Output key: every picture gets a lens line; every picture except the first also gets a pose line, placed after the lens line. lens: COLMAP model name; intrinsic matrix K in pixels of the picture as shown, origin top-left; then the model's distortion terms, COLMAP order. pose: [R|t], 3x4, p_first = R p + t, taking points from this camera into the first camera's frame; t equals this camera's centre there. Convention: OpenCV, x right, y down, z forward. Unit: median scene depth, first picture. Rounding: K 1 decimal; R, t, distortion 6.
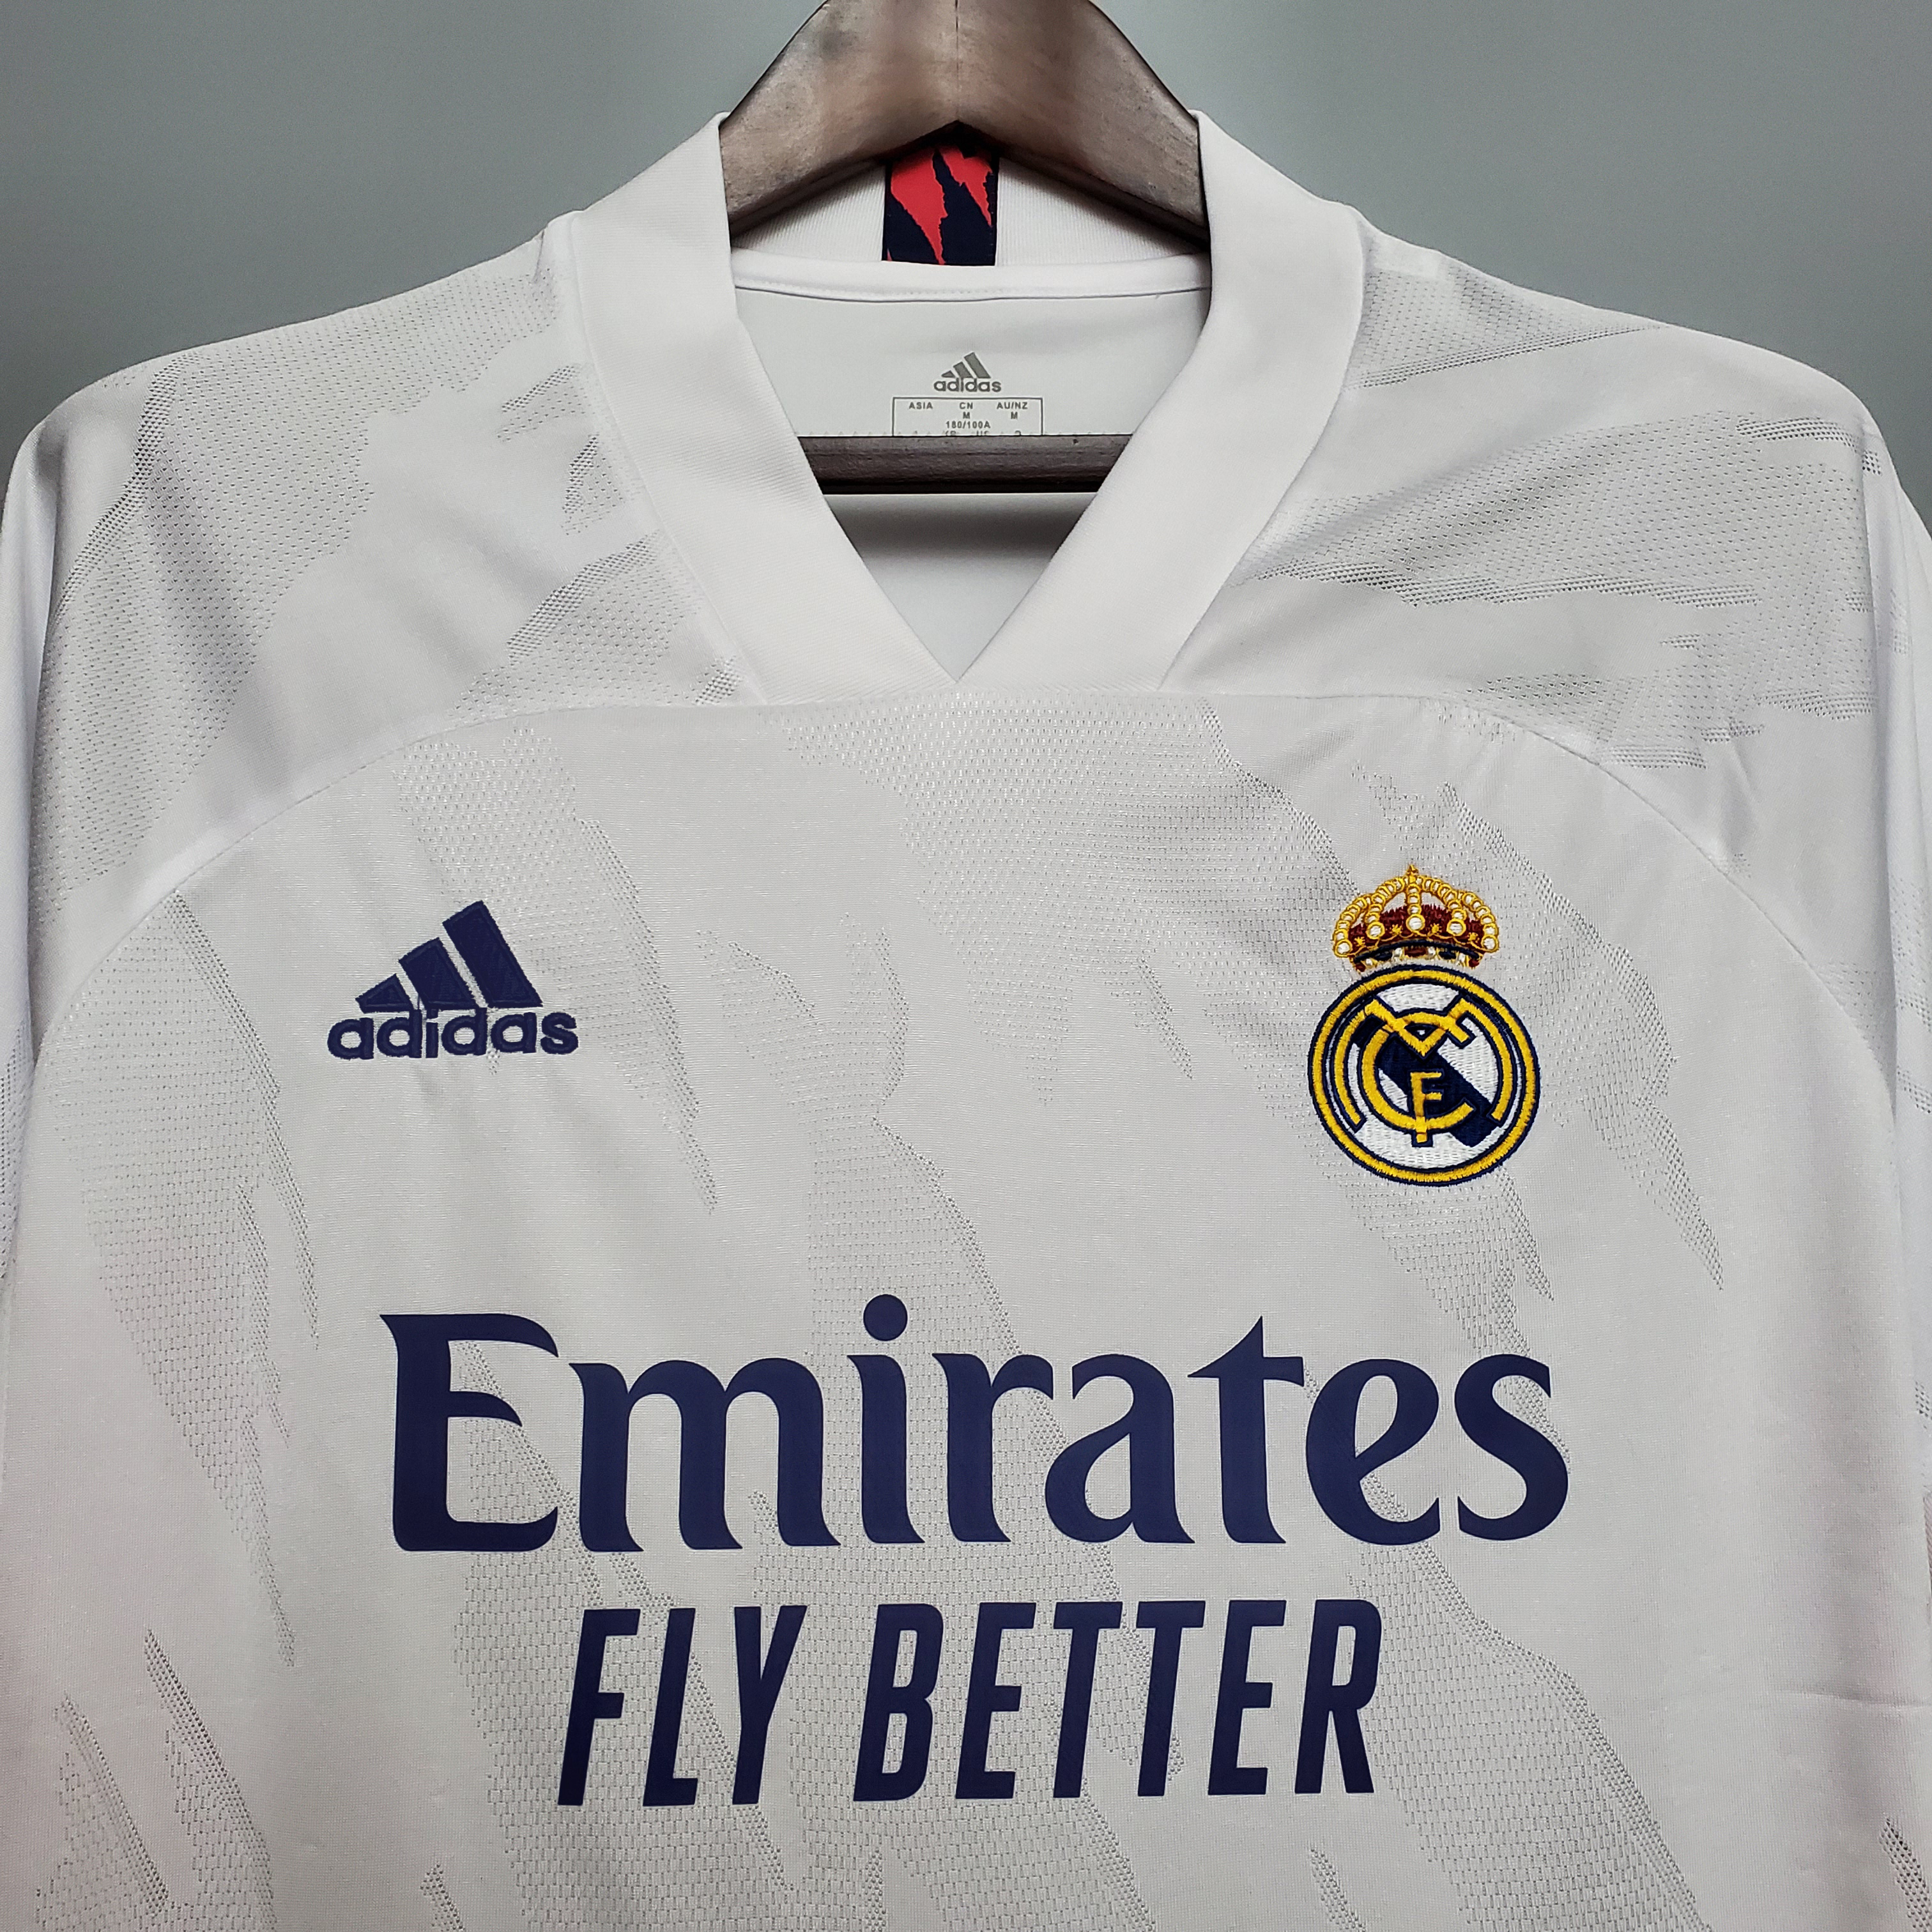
lens RADIAL K [[2111.7, 0, 966.9], [0, 2111.7, 937.3], [0, 0, 1]] dist [0.226654, -0.777539]
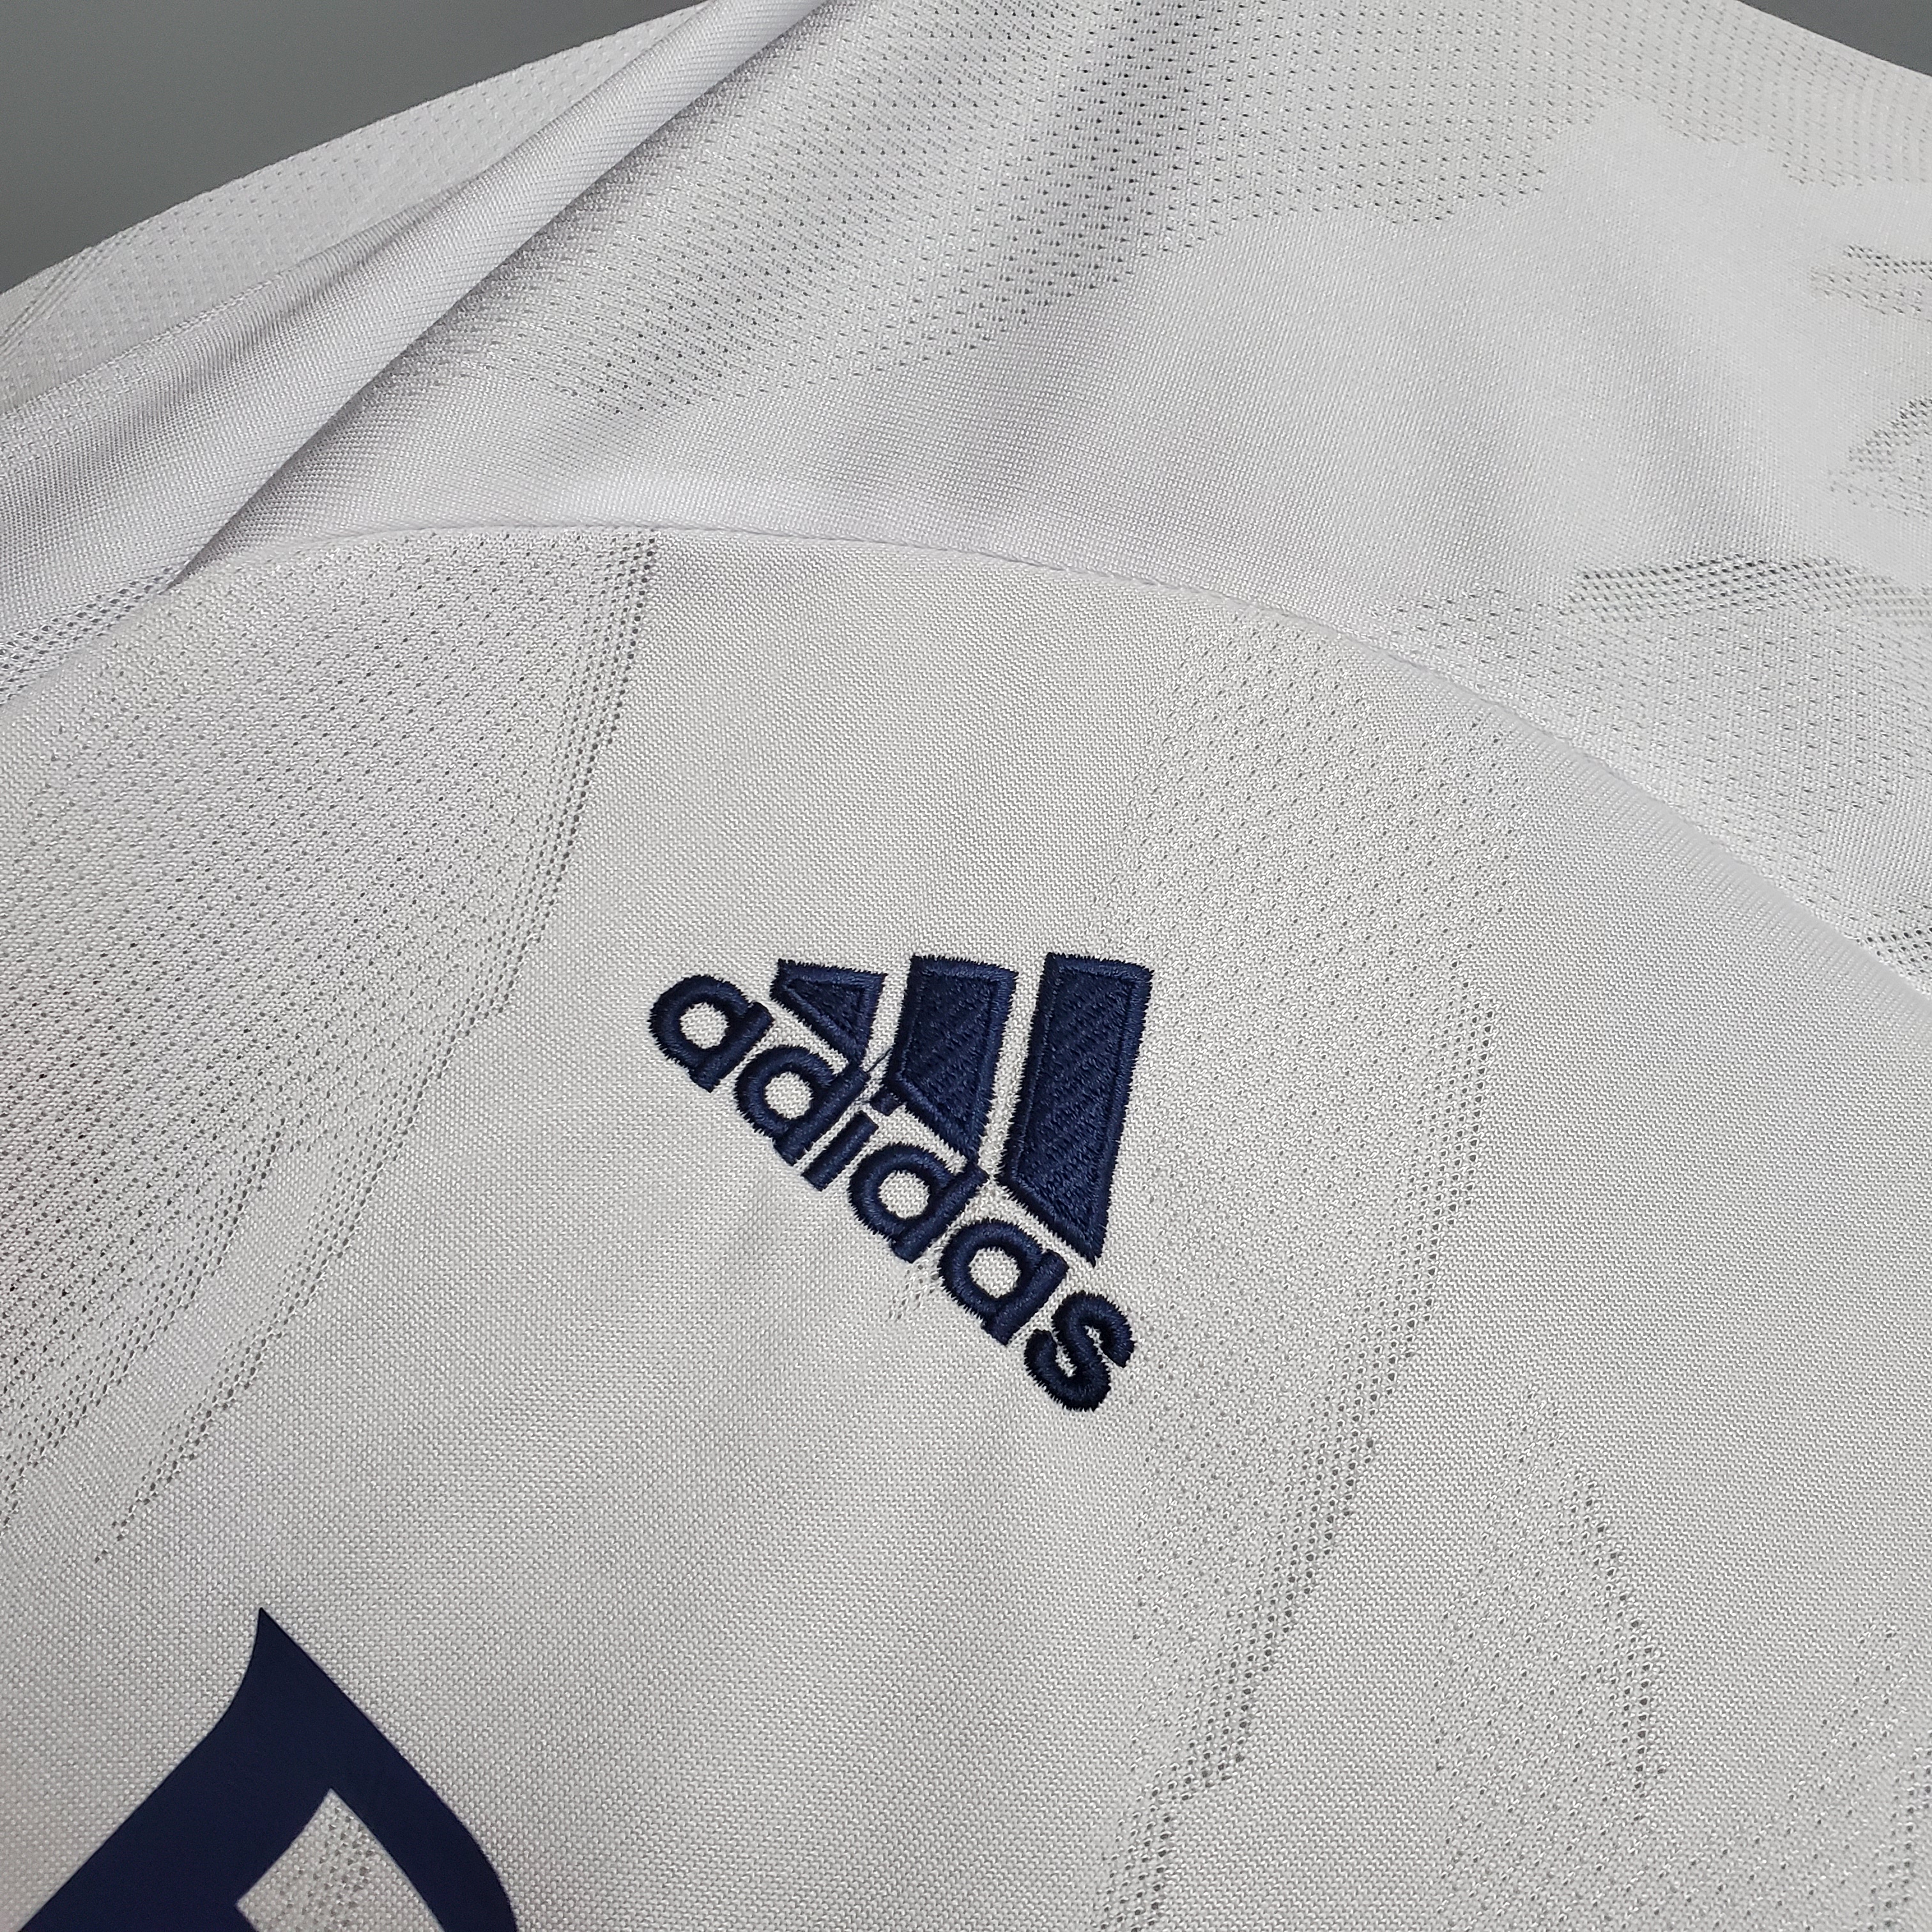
lens RADIAL K [[2111.7, 0, 966.9], [0, 2111.7, 937.3], [0, 0, 1]] dist [0.226654, -0.777539]
pose [[0.729473, 0.616954, -0.295359, -0.139415], [-0.659191, 0.749348, -0.062800, 0.027228], [0.182582, 0.240509, 0.953320, 0.612555]]
